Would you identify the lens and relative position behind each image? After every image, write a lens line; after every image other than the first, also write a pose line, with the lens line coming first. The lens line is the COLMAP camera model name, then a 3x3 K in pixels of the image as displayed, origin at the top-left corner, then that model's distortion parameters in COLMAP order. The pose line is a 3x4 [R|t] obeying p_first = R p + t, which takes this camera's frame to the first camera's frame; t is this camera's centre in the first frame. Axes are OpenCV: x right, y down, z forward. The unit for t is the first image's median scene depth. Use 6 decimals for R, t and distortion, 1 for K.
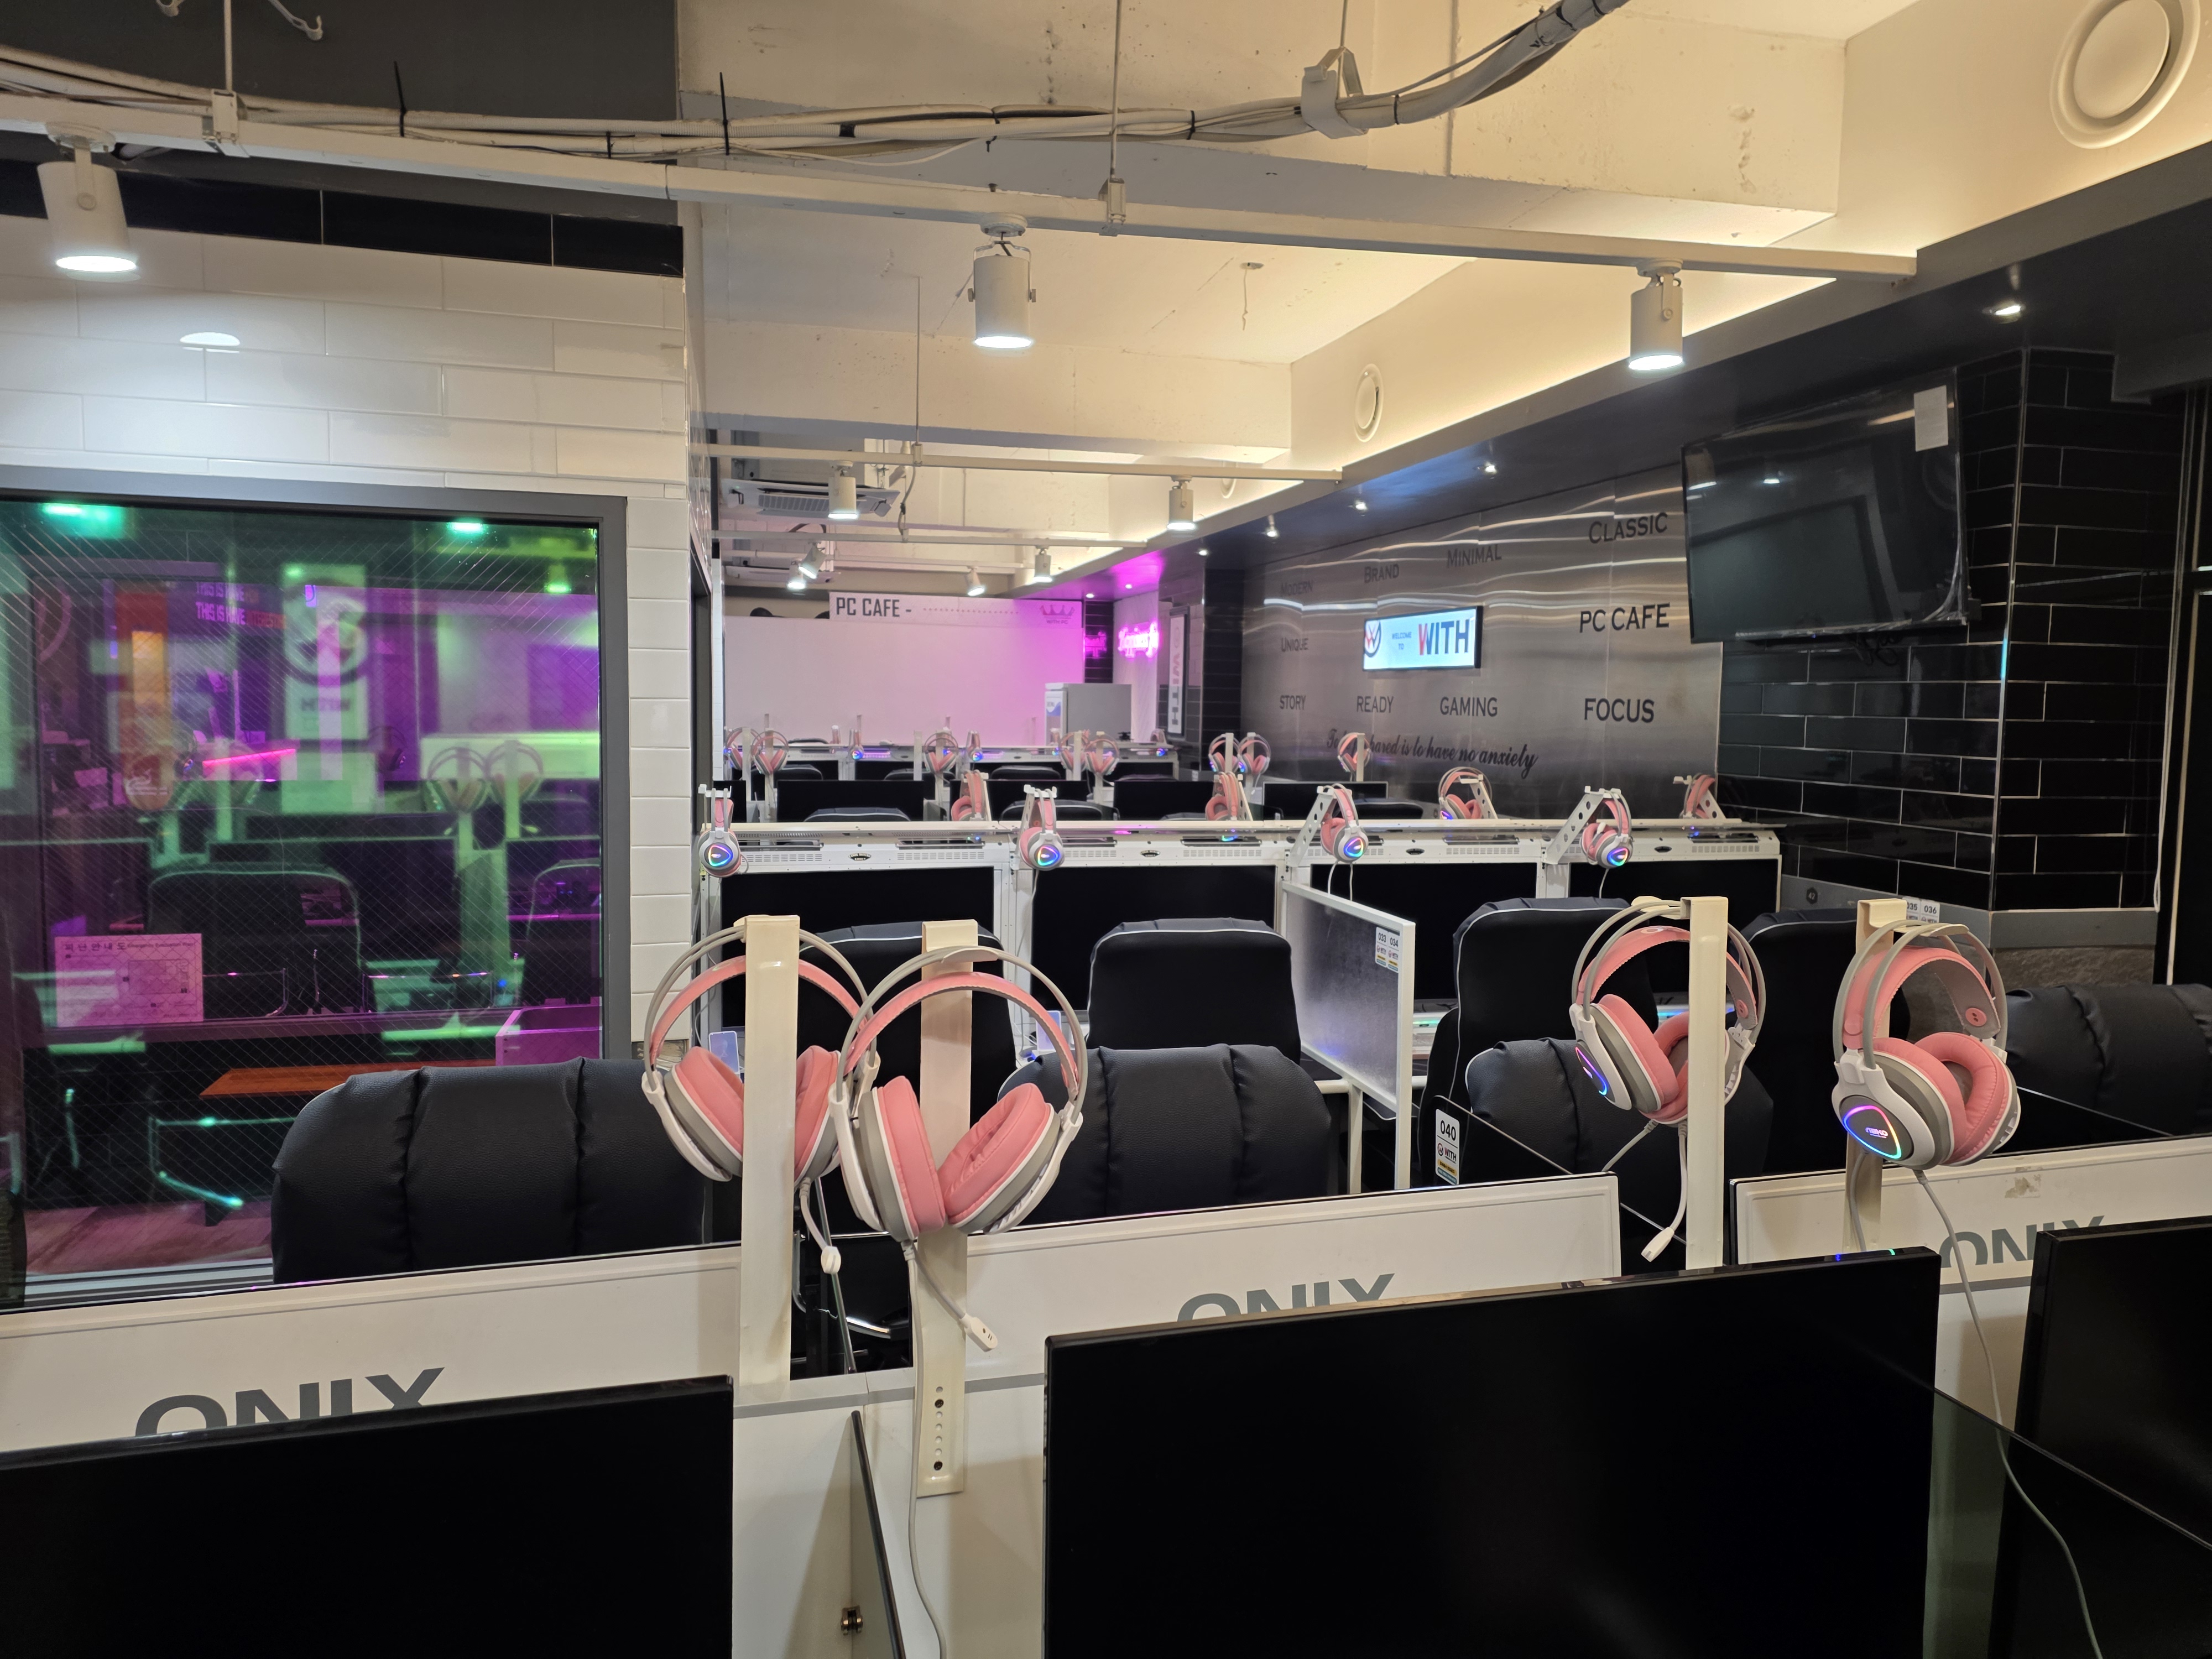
lens RADIAL K [[1476.2, 0, 1117.0], [0, 1476.2, 816.4], [0, 0, 1]] dist [0.131070, -0.094324]
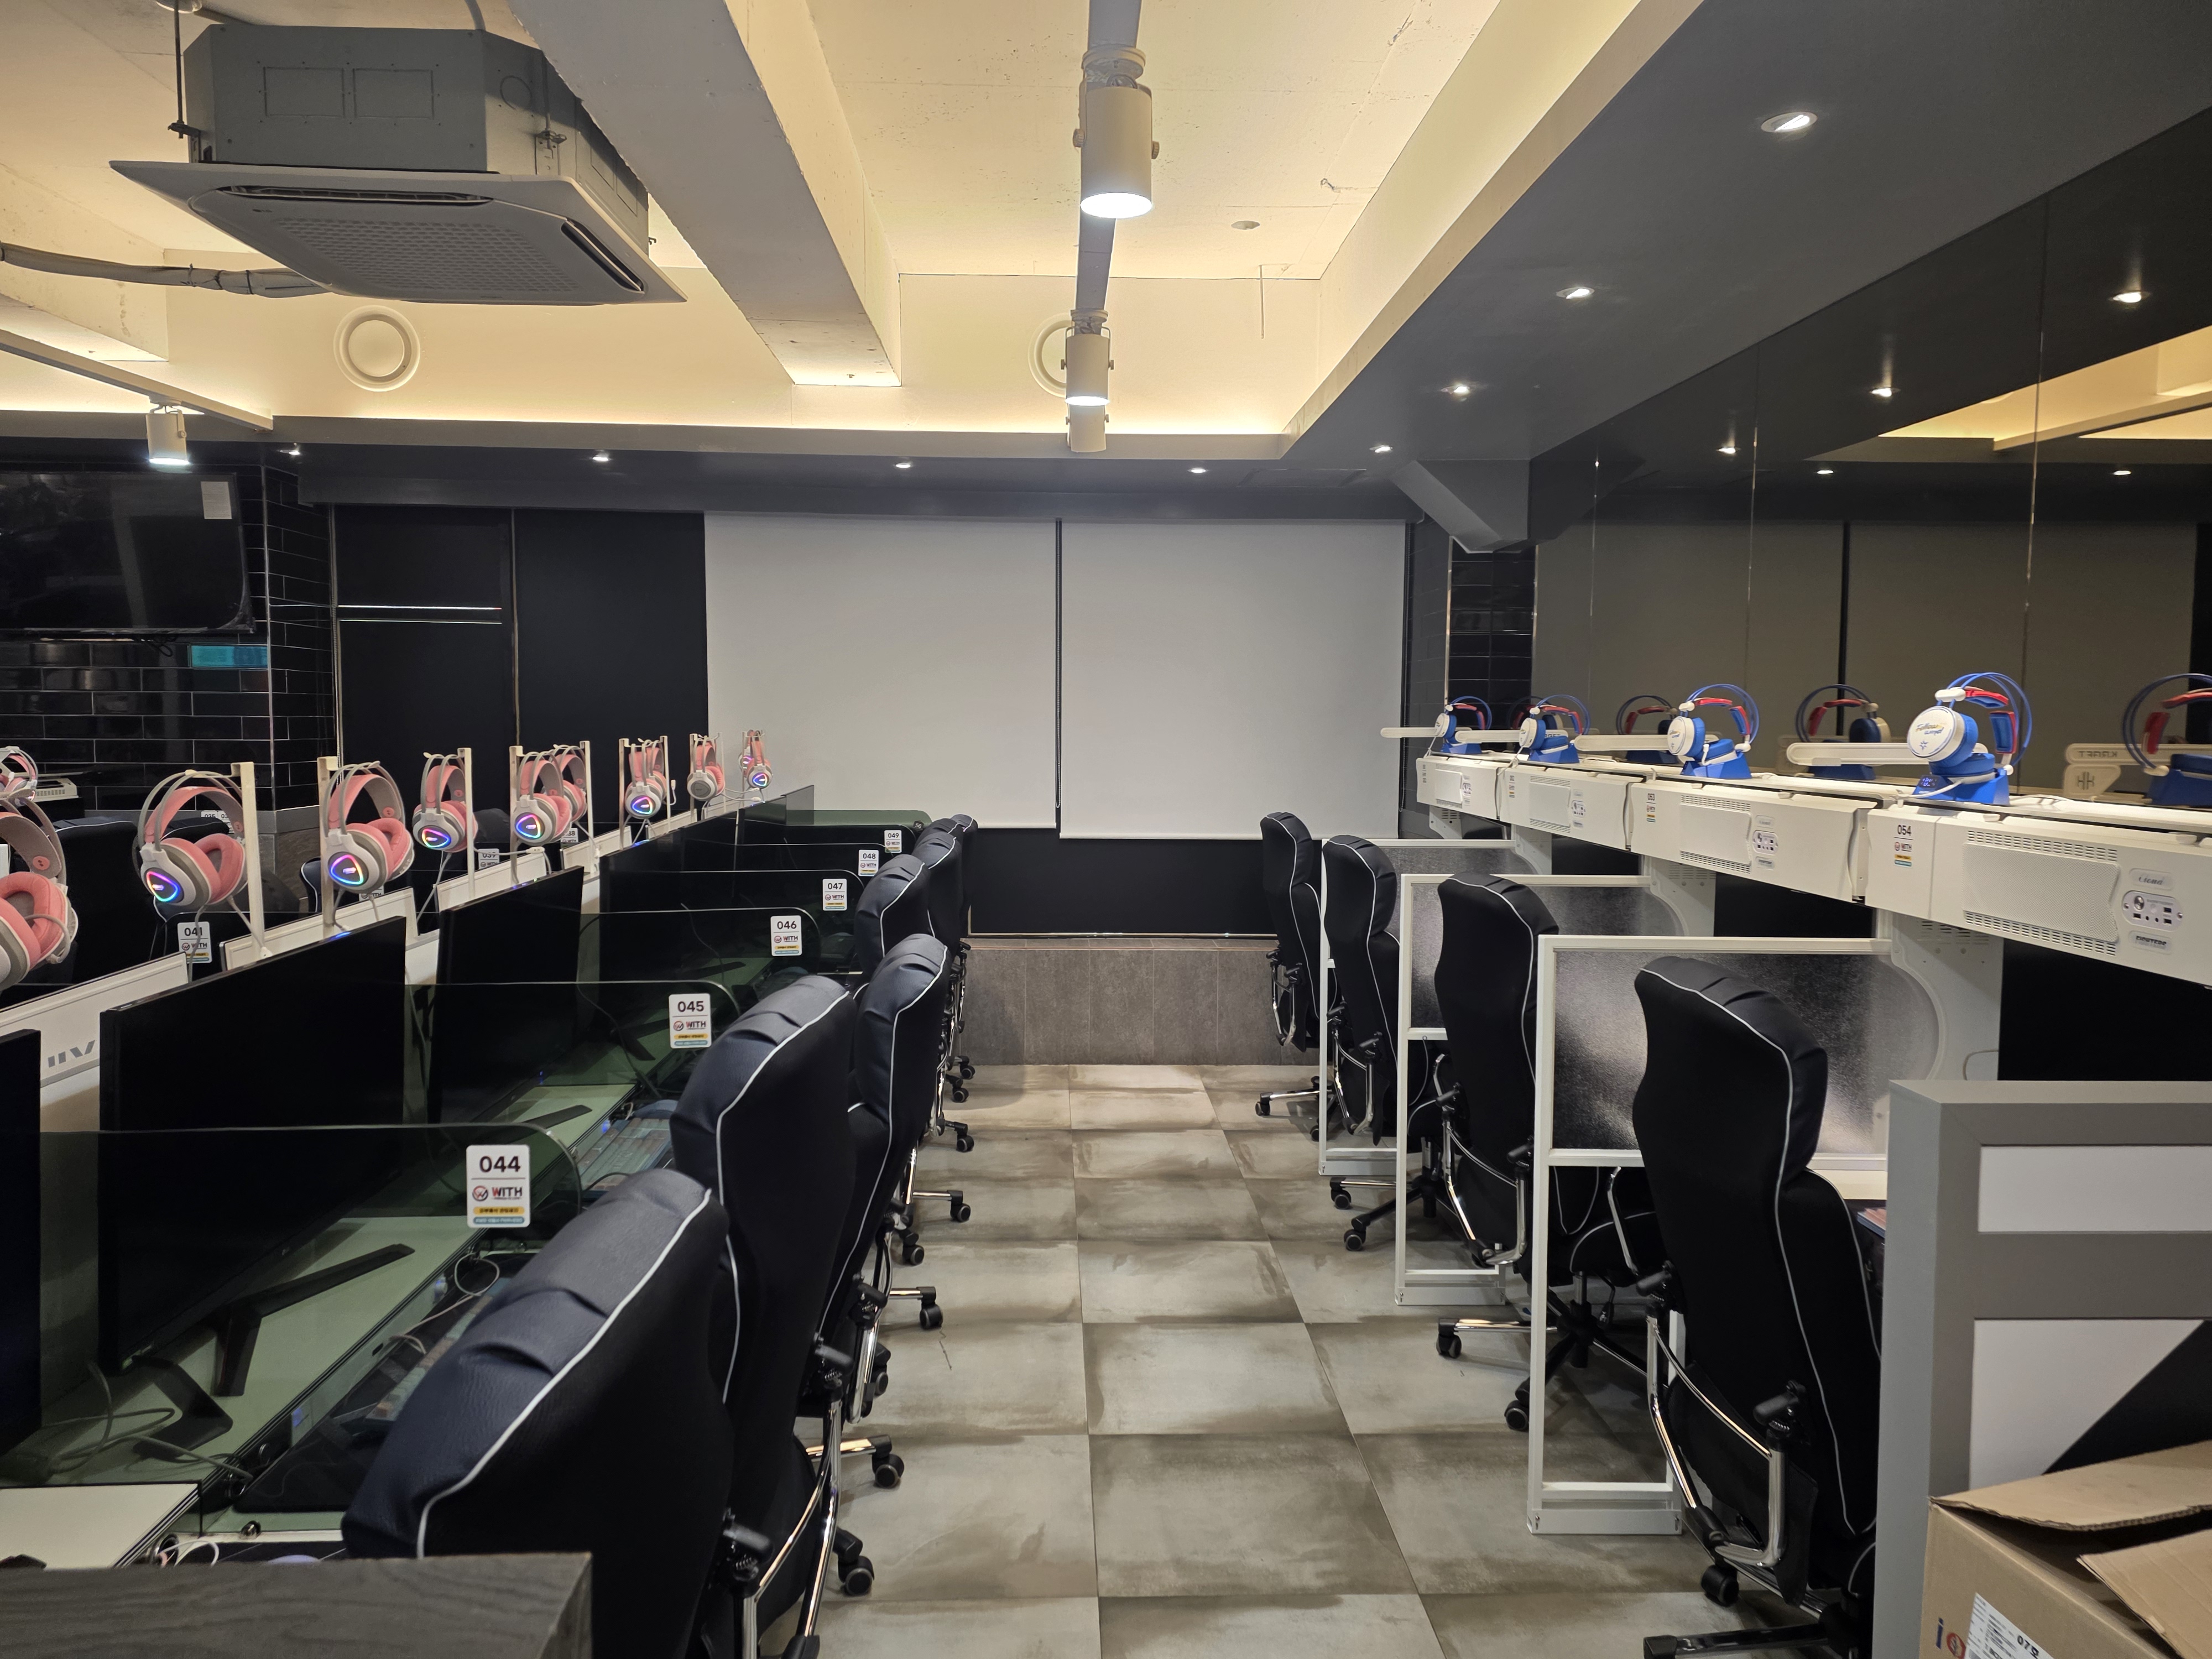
lens RADIAL K [[1476.2, 0, 1117.0], [0, 1476.2, 816.4], [0, 0, 1]] dist [0.131070, -0.094324]
pose [[0.230971, -0.082761, 0.969434, -0.810355], [0.079482, 0.994651, 0.065977, 0.033221], [-0.969709, 0.061814, 0.236314, -0.251258]]
